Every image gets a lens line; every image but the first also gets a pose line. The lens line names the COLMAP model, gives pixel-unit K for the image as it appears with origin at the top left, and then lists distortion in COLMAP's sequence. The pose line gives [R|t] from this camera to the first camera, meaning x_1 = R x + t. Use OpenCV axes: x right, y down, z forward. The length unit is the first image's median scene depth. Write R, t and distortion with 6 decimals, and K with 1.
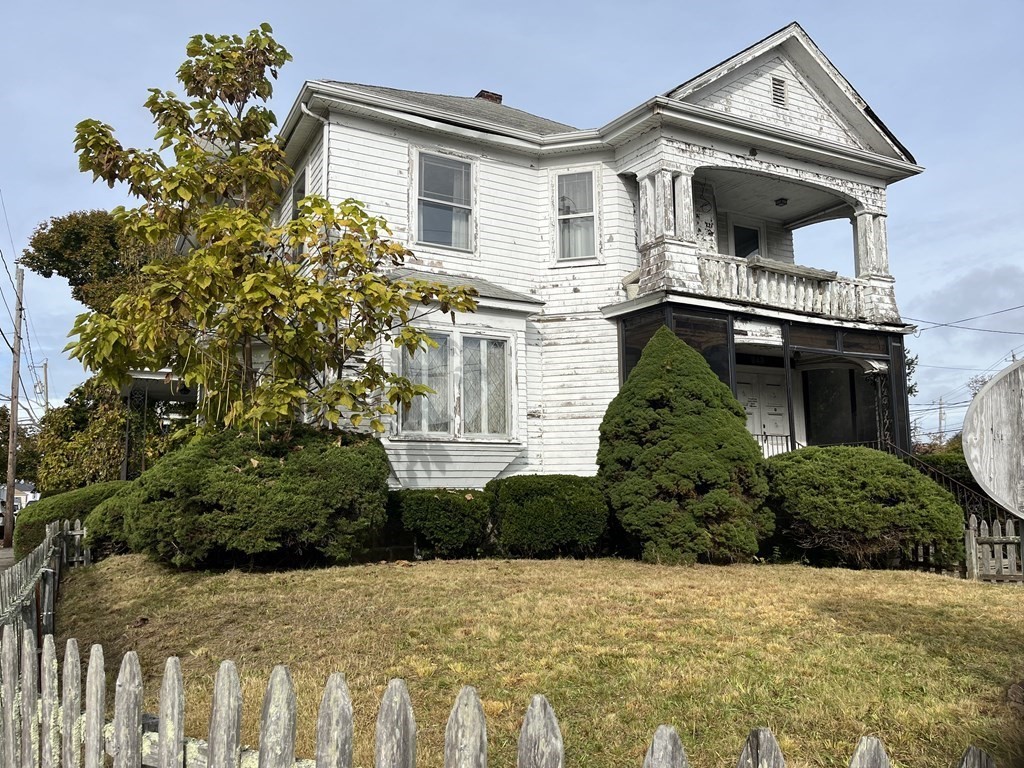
lens RADIAL K [[777.3, 0, 514.1], [0, 777.3, 391.4], [0, 0, 1]] dist [0.059648, -0.084694]
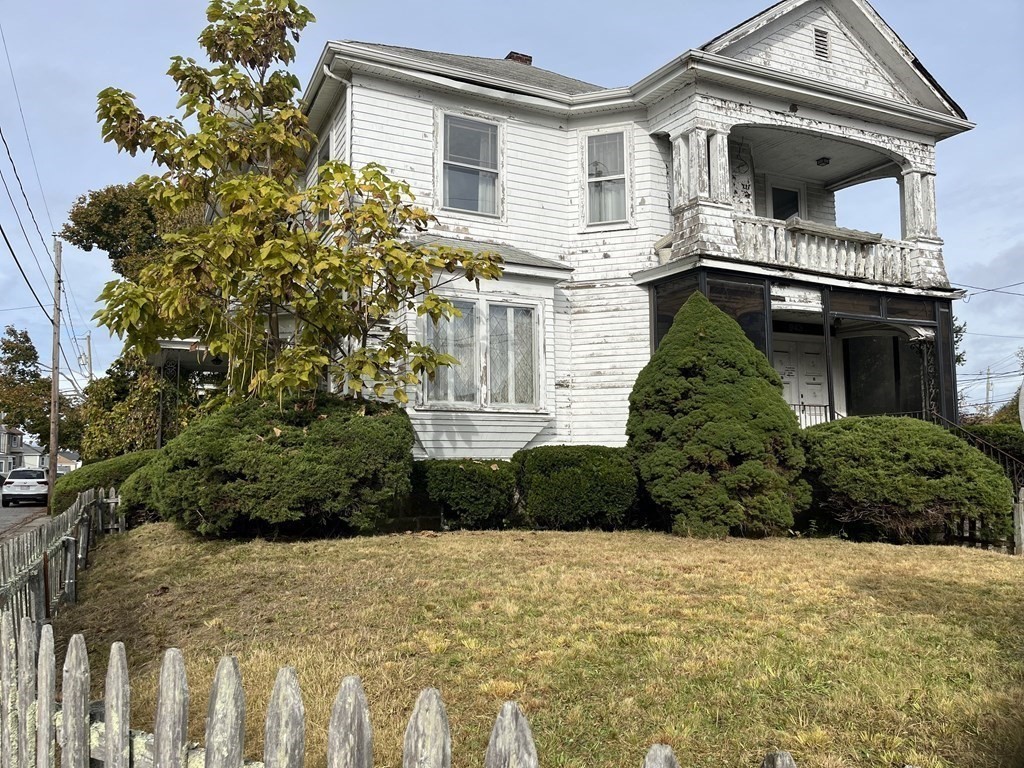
lens RADIAL K [[777.3, 0, 508.7], [0, 777.3, 390.3], [0, 0, 1]] dist [0.059648, -0.084694]
pose [[0.998713, -0.000579, -0.050713, 0.008359], [0.002381, 0.999368, 0.035470, 0.002976], [0.050660, -0.035545, 0.998083, 0.020525]]
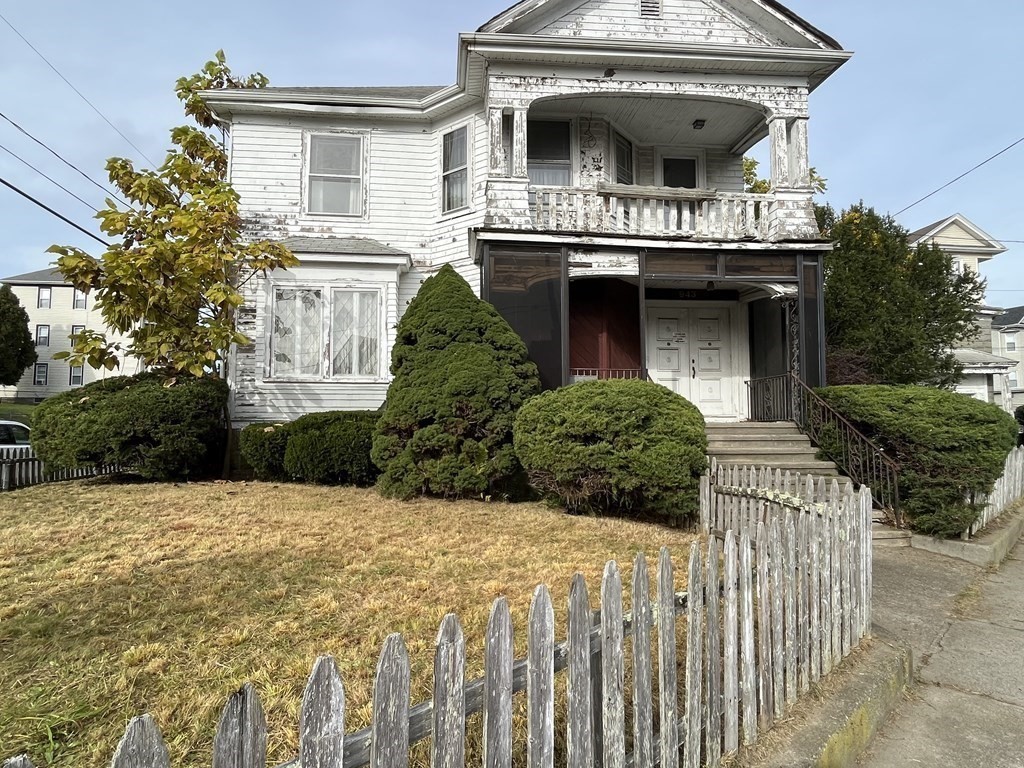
lens RADIAL K [[590.4, 0, 513.3], [0, 590.4, 392.1], [0, 0, 1]] dist [-0.004036, -0.003244]
pose [[0.919462, -0.011711, -0.393005, 0.525099], [0.041110, 0.996941, 0.066473, 0.032163], [0.391025, -0.077276, 0.917130, 0.295510]]
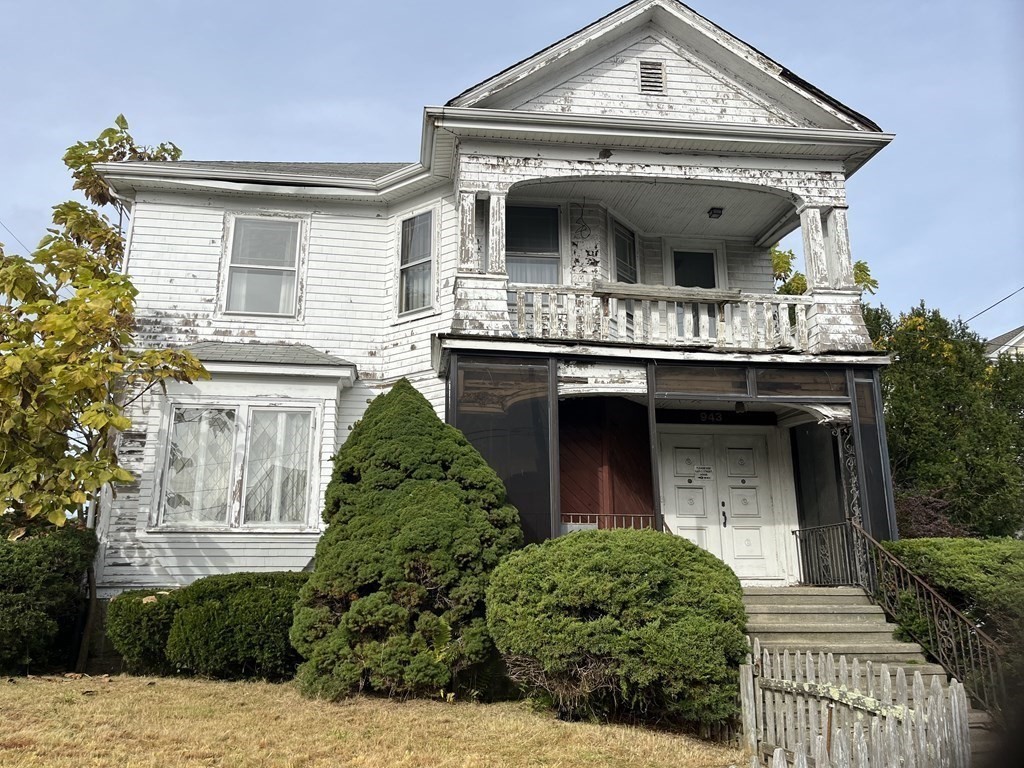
lens RADIAL K [[777.3, 0, 514.2], [0, 777.3, 389.4], [0, 0, 1]] dist [0.059648, -0.084694]
pose [[0.932659, -0.080652, -0.351628, 0.528381], [0.038473, 0.991368, -0.125340, 0.028194], [0.358701, 0.103371, 0.927711, 0.287456]]
